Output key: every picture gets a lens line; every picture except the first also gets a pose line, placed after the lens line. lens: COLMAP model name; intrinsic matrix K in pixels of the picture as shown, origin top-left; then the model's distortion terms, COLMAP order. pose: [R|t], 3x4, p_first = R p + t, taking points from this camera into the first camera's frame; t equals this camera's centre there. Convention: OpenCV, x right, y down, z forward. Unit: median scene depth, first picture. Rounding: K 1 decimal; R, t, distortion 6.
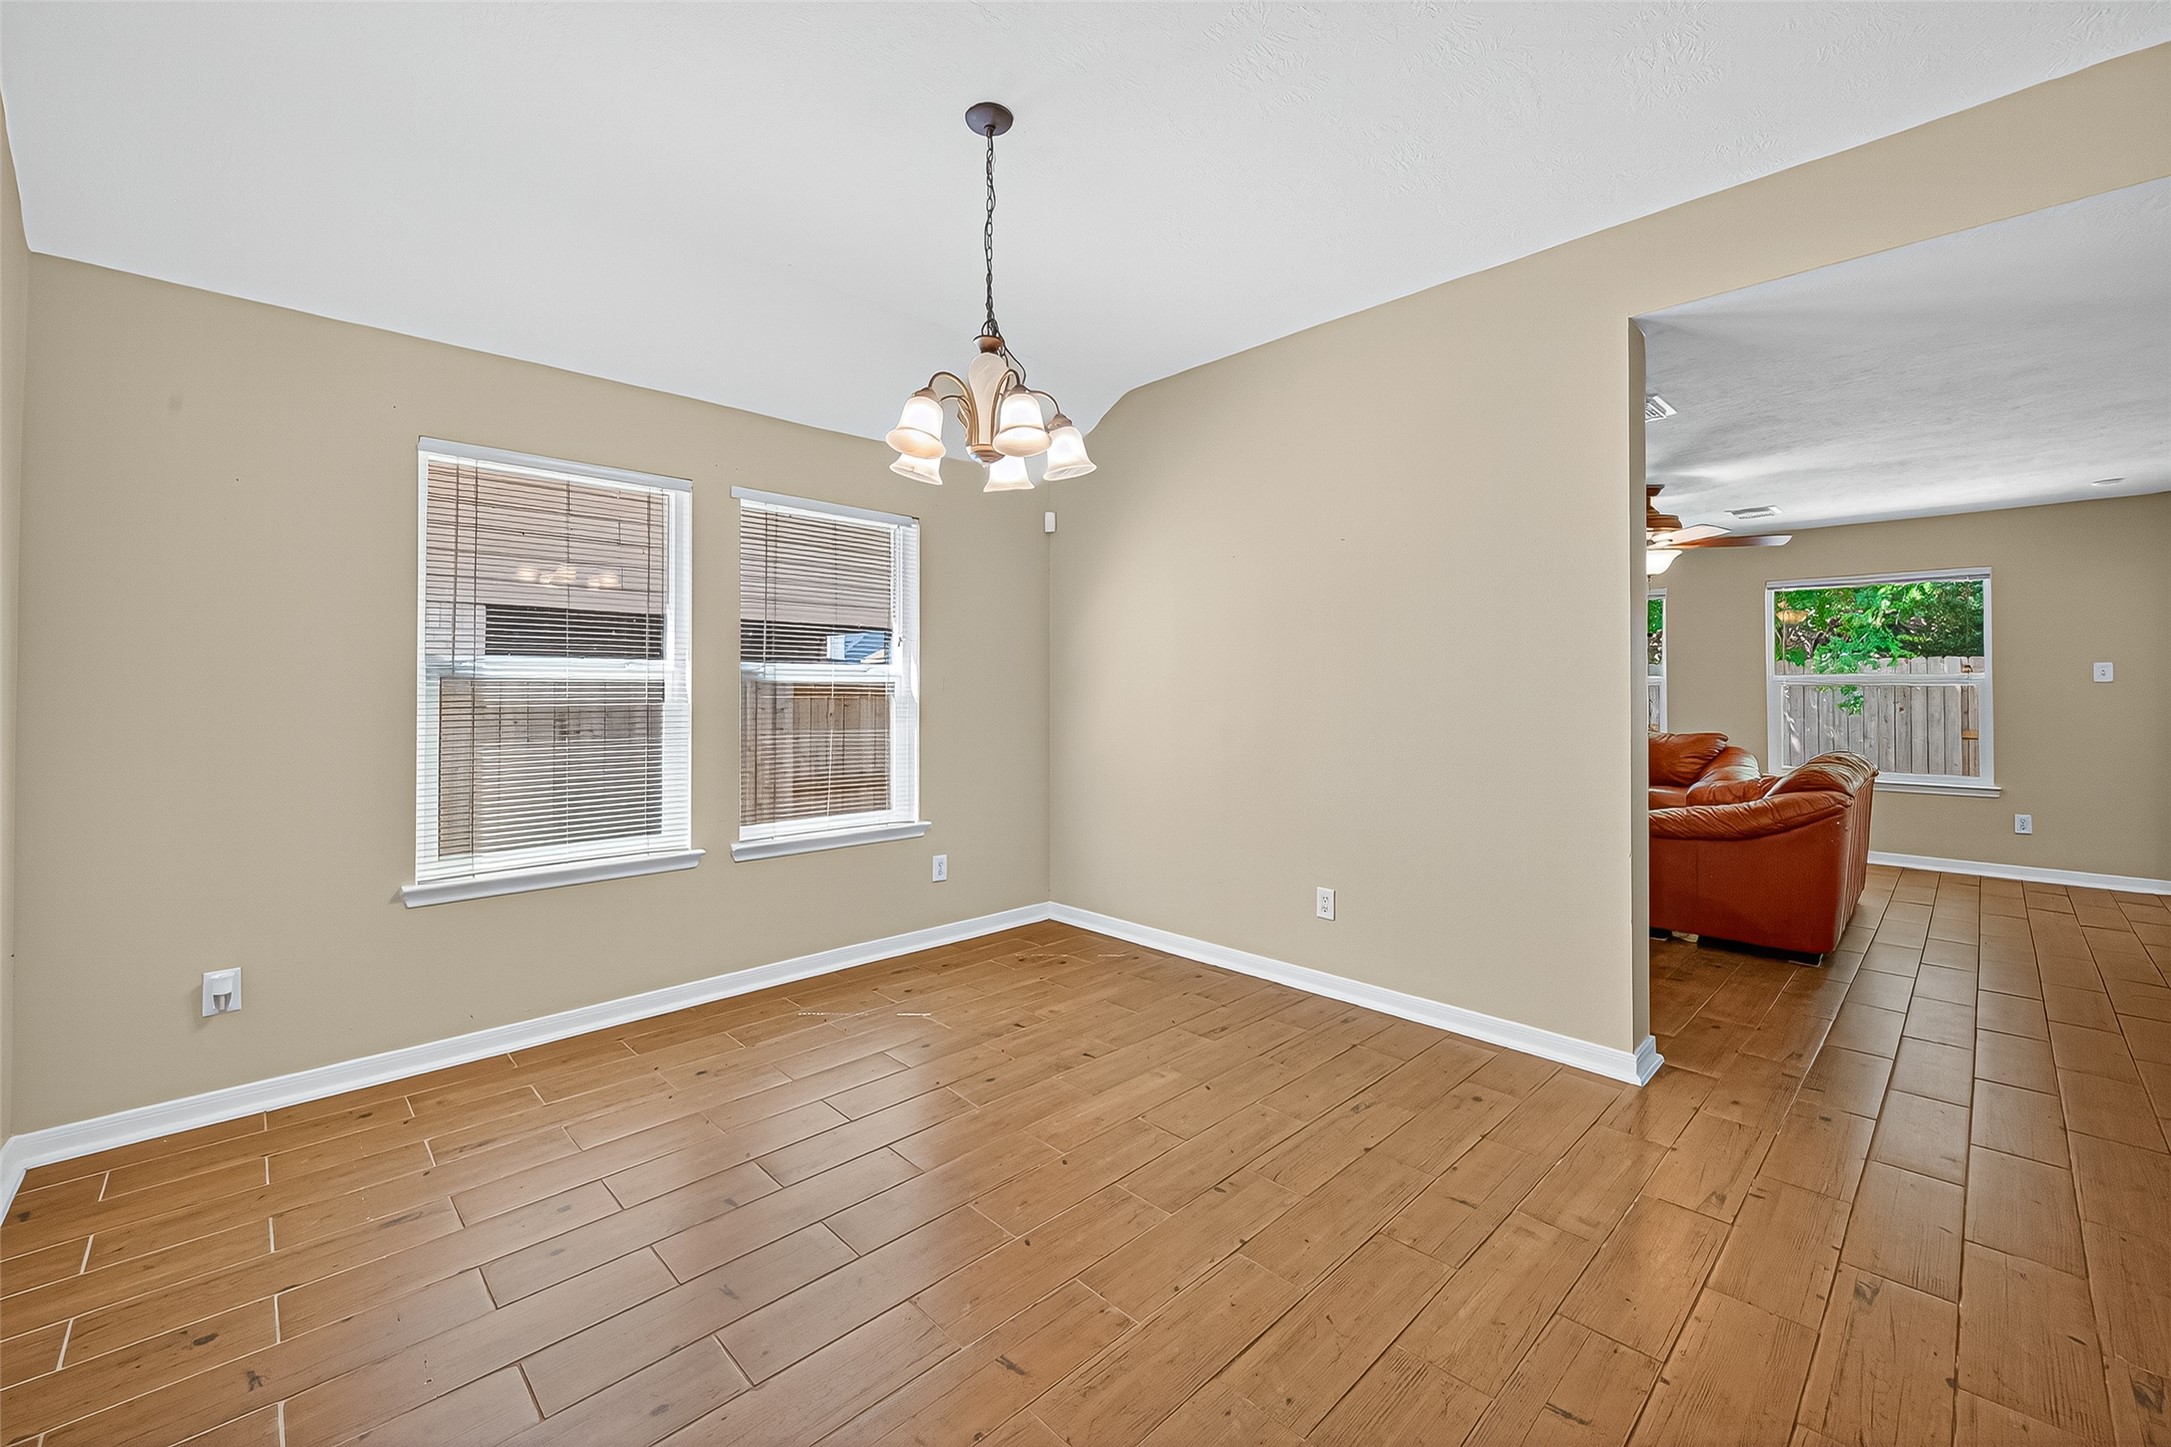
lens RADIAL K [[866.6, 0, 1076.0], [0, 866.6, 702.3], [0, 0, 1]] dist [0.007701, -0.001383]
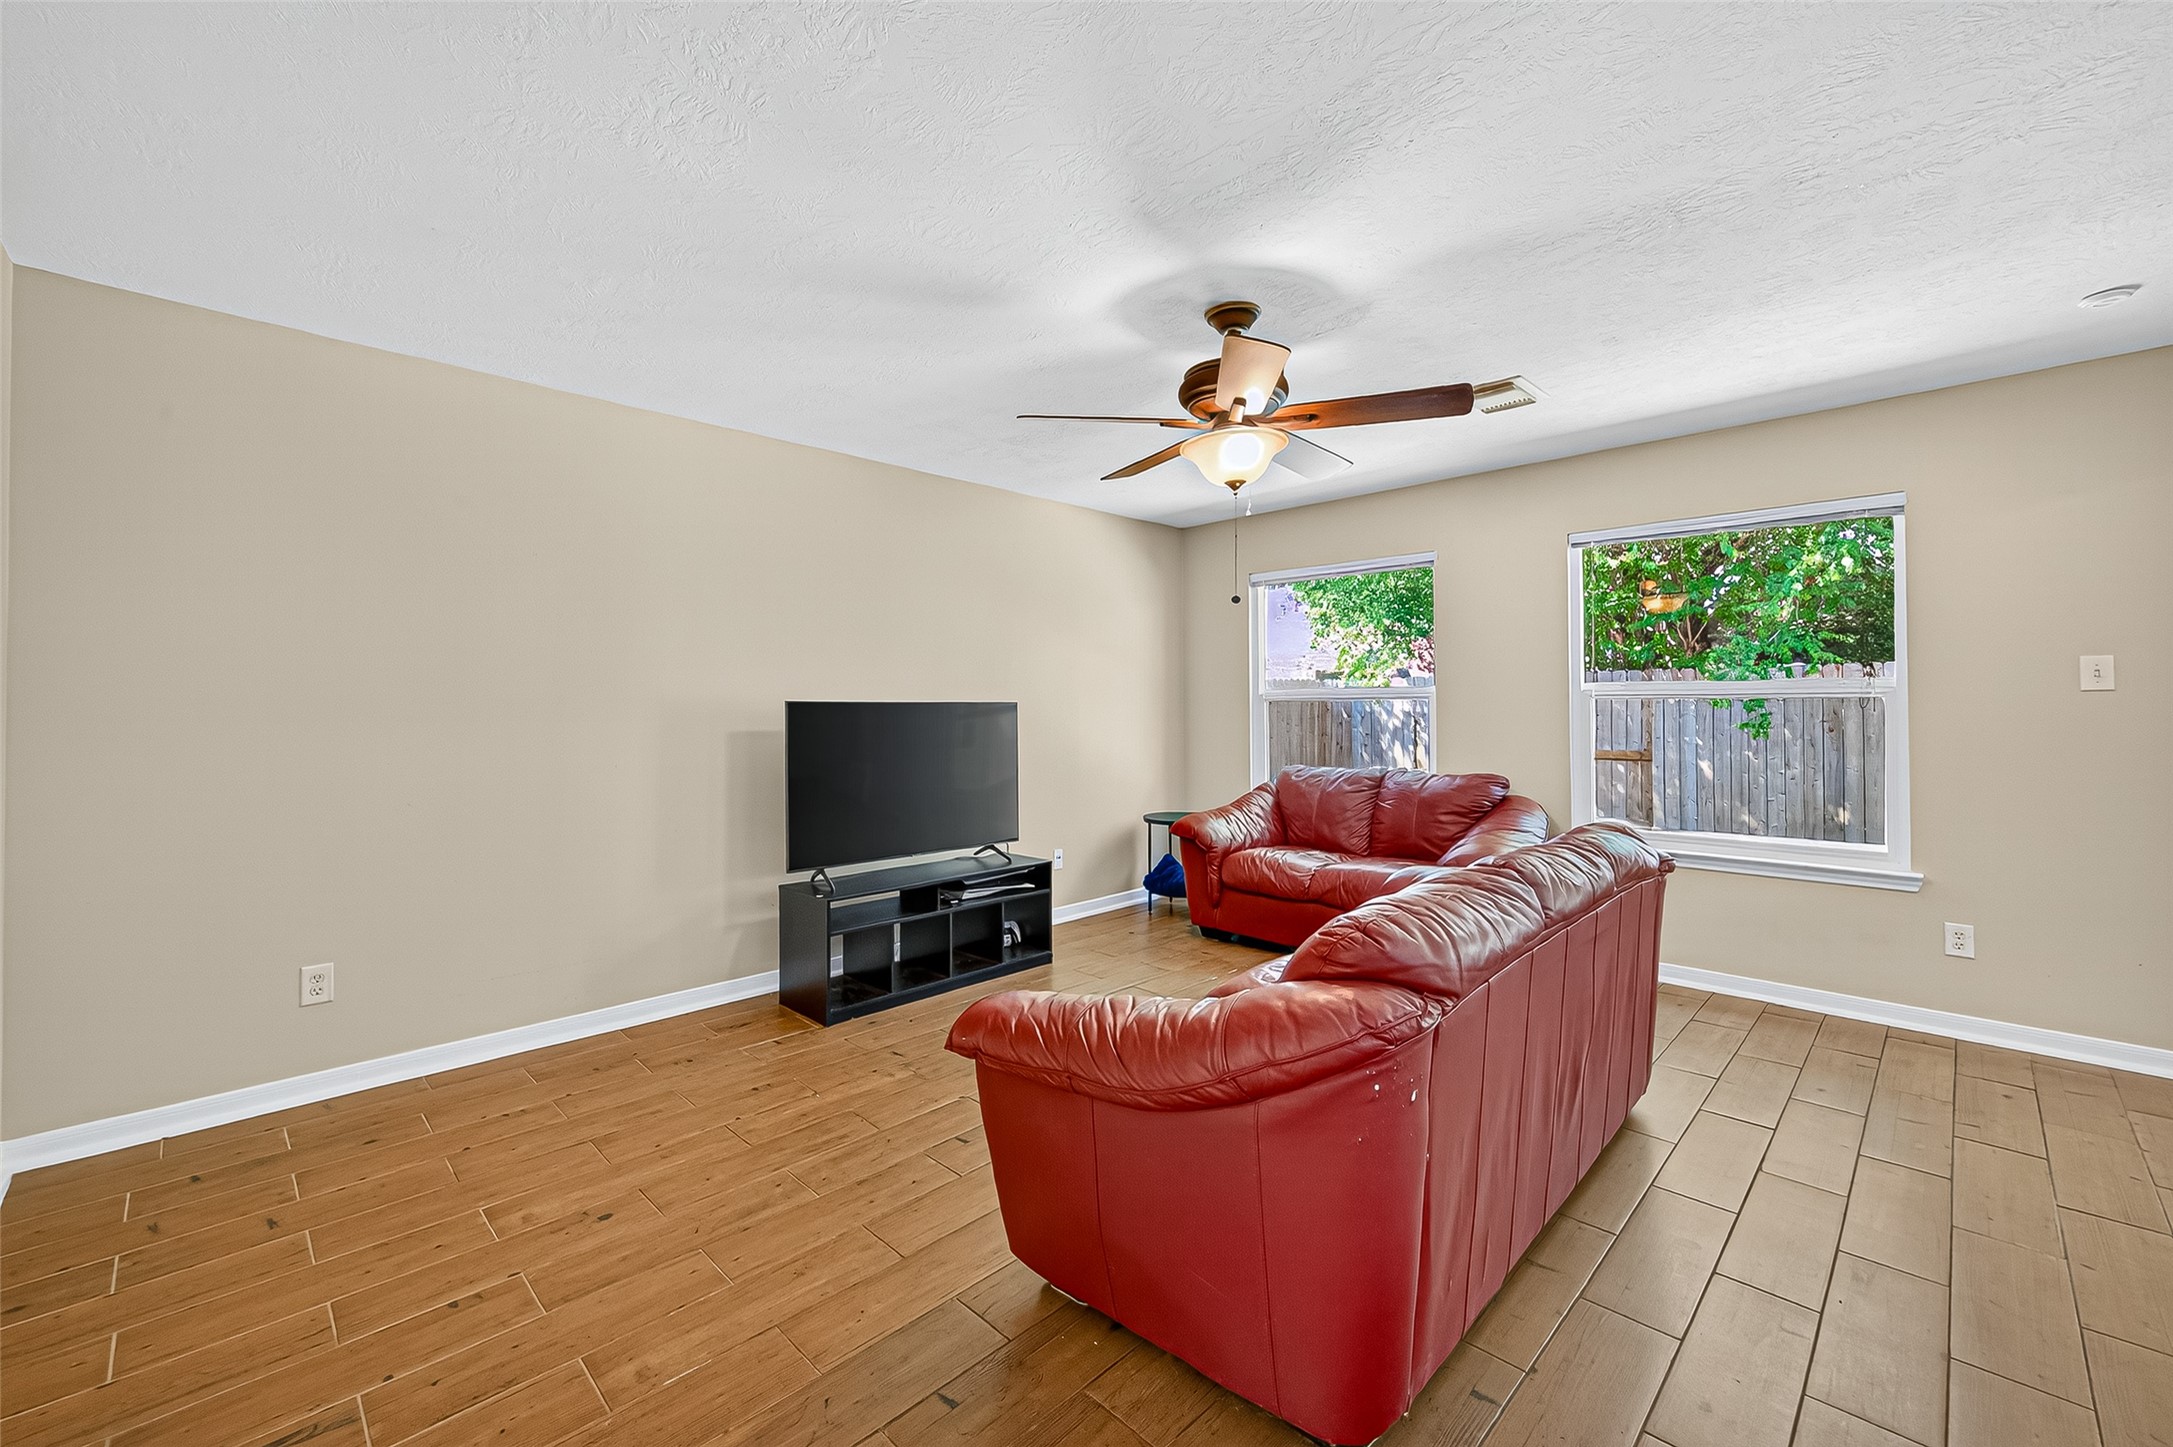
lens RADIAL K [[867.4, 0, 1084.1], [0, 867.4, 718.1], [0, 0, 1]] dist [0.007701, -0.001383]
pose [[0.999861, -0.002564, 0.016476, 0.309368], [0.002593, 0.999995, -0.001694, -0.003769], [-0.016472, 0.001737, 0.999863, 0.268874]]
